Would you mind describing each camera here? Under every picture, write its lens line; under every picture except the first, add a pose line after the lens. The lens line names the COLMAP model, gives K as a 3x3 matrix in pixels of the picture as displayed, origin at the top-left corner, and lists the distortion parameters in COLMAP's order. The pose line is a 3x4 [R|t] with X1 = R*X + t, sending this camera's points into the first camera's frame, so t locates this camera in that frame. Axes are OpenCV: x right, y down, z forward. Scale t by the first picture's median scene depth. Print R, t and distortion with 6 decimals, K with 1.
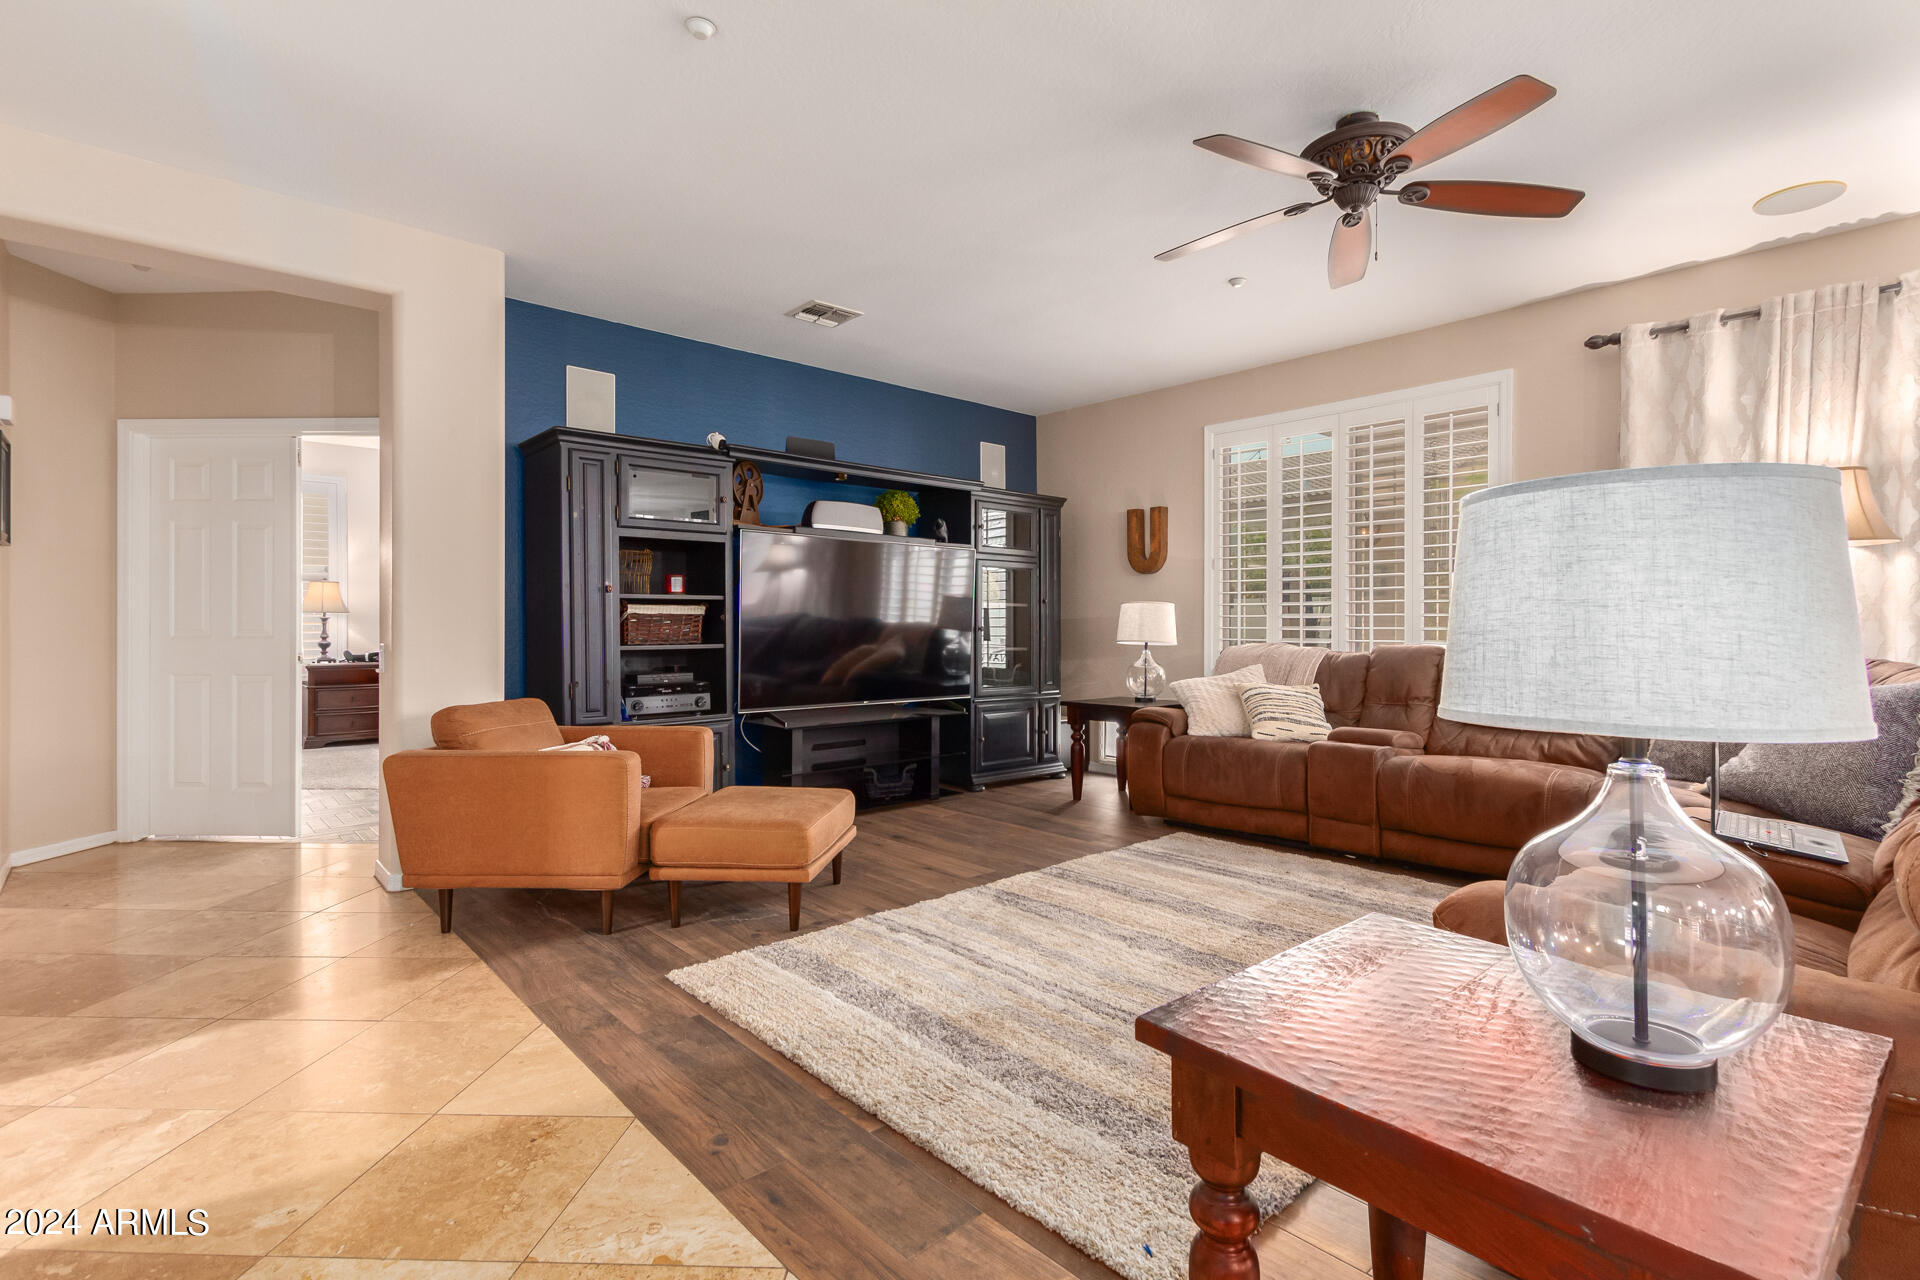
lens RADIAL K [[908.0, 0, 952.9], [0, 908.0, 633.8], [0, 0, 1]] dist [0.009100, -0.000794]
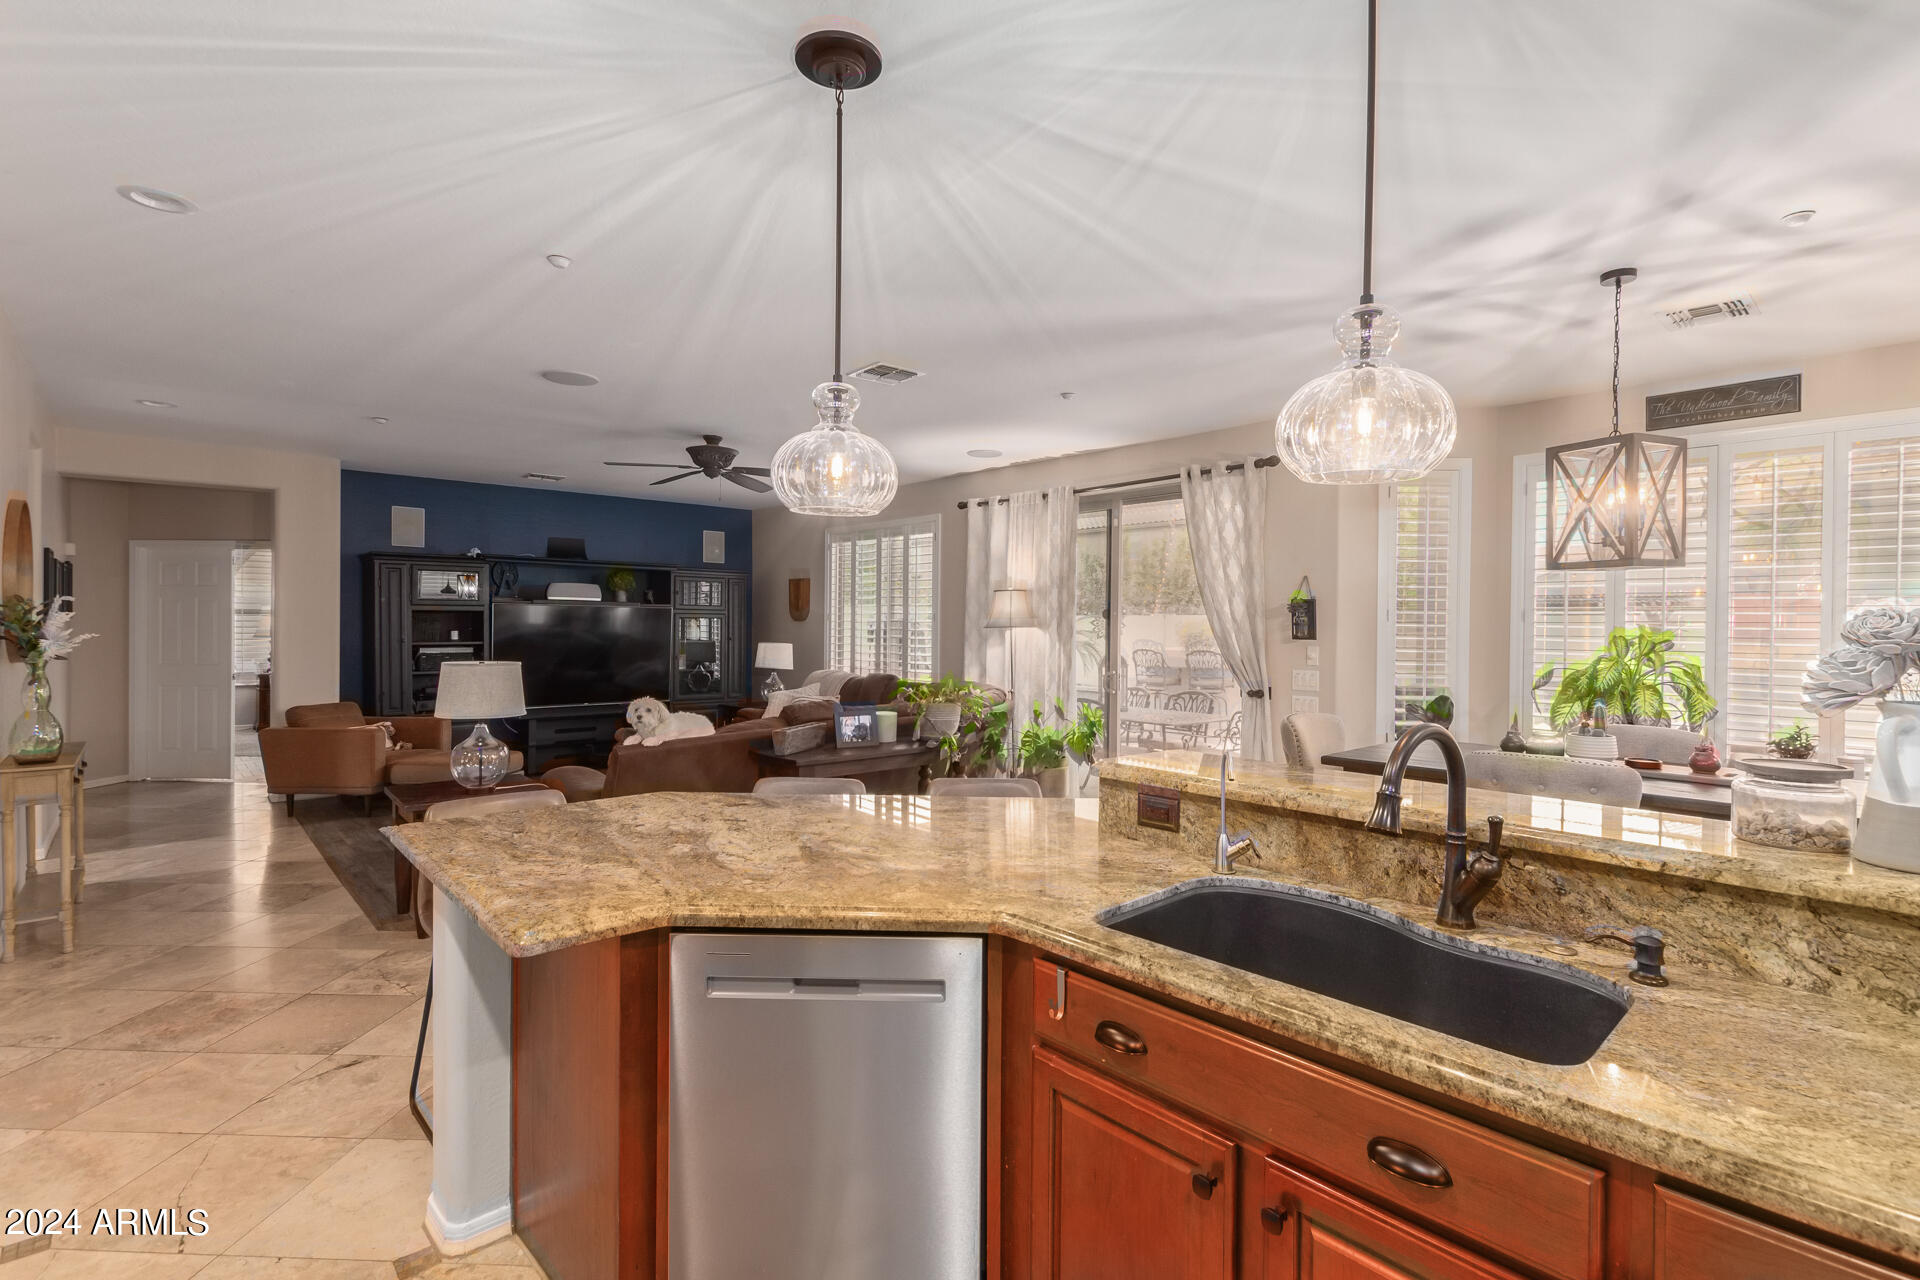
lens RADIAL K [[908.0, 0, 960.0], [0, 908.0, 636.3], [0, 0, 1]] dist [0.009100, -0.000794]
pose [[0.999978, 0.006594, -0.000423, 0.709922], [-0.006591, 0.999959, 0.006286, -0.075263], [0.000465, -0.006283, 0.999980, -0.785320]]
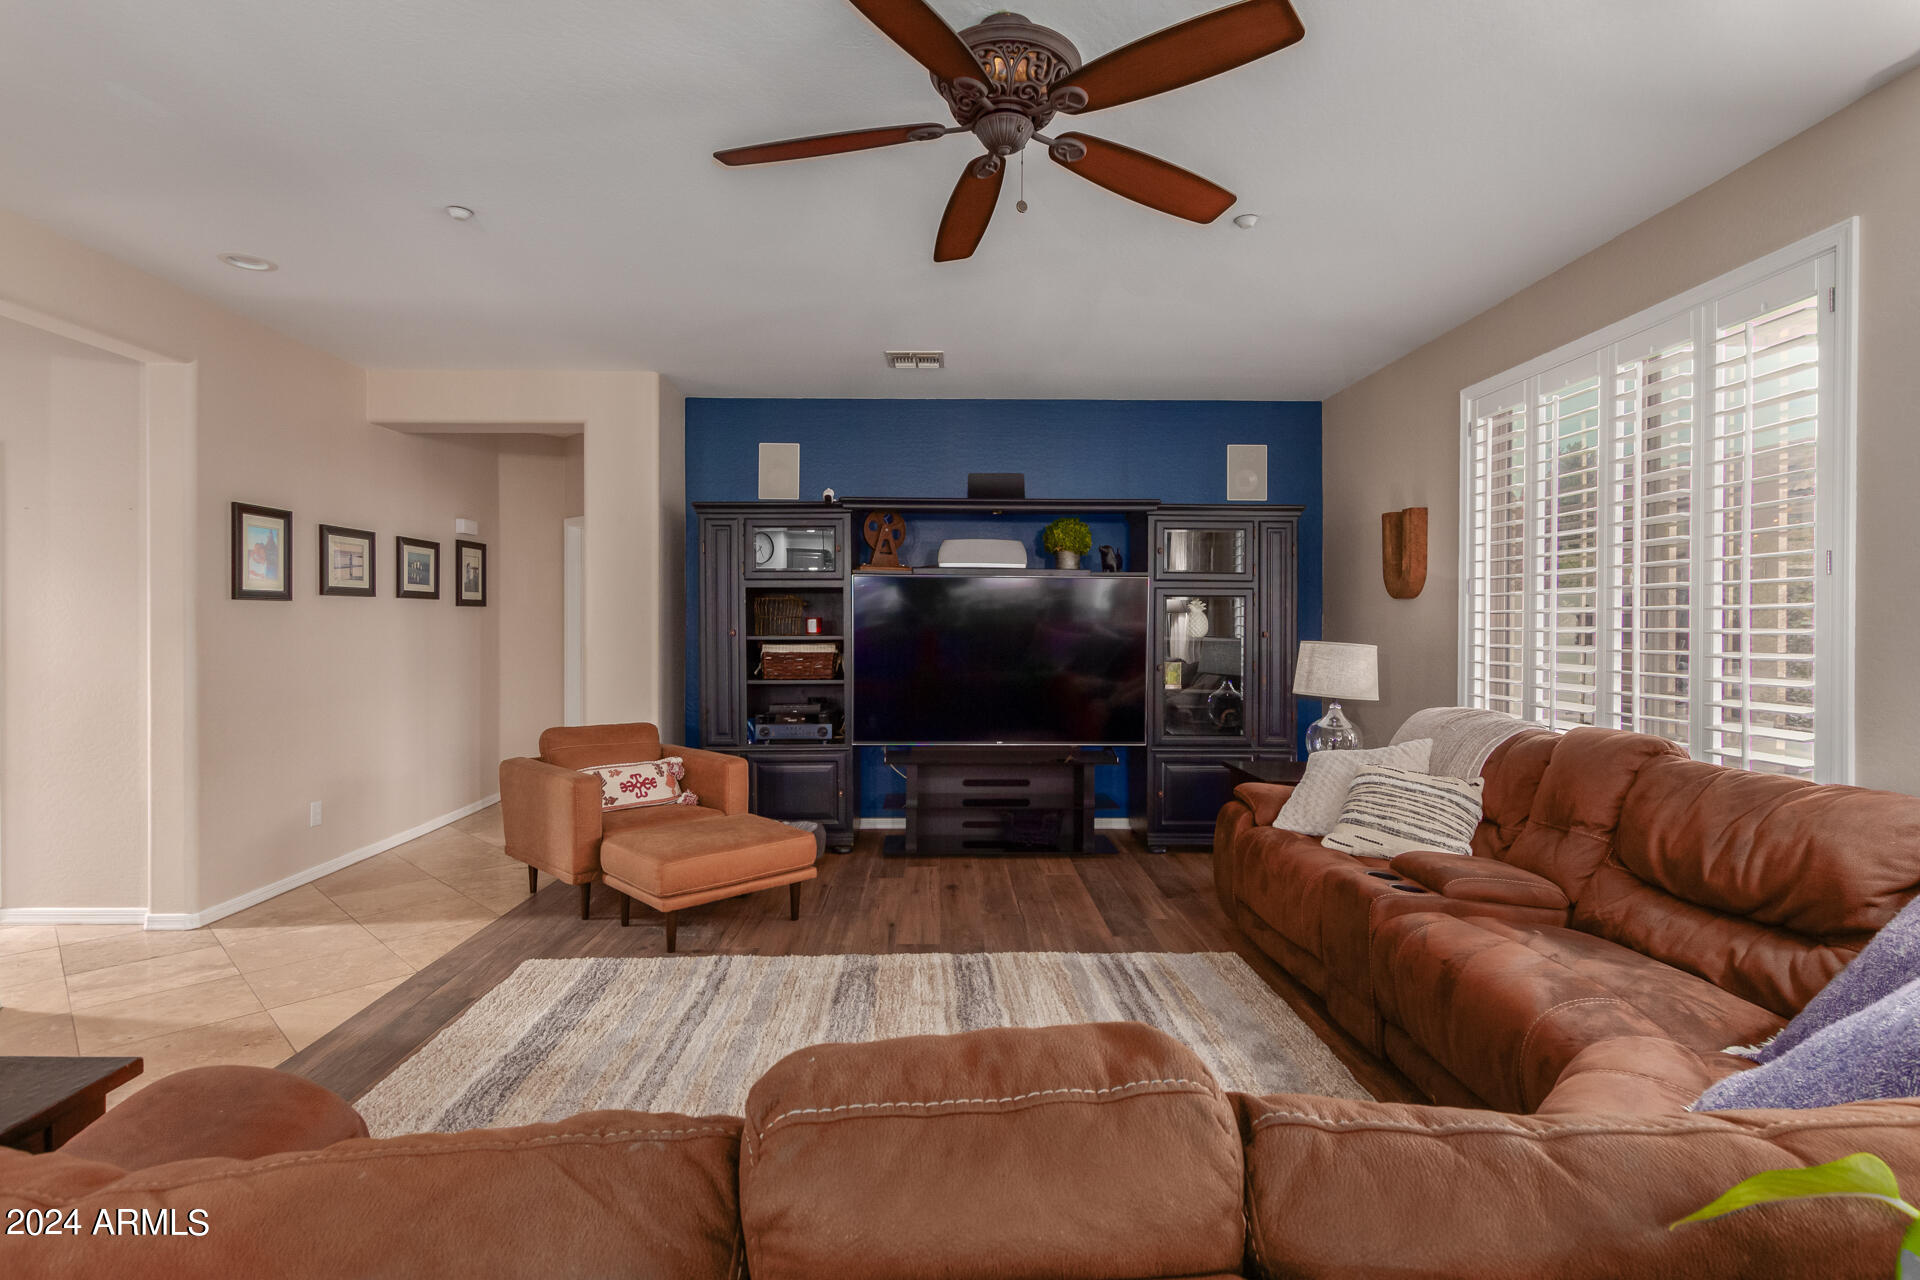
lens RADIAL K [[908.0, 0, 953.4], [0, 908.0, 634.0], [0, 0, 1]] dist [0.009100, -0.000794]
pose [[0.753928, 0.010974, -0.656865, 0.619063], [-0.006942, 0.999938, 0.008738, -0.059982], [0.656920, -0.002028, 0.753957, 0.286351]]
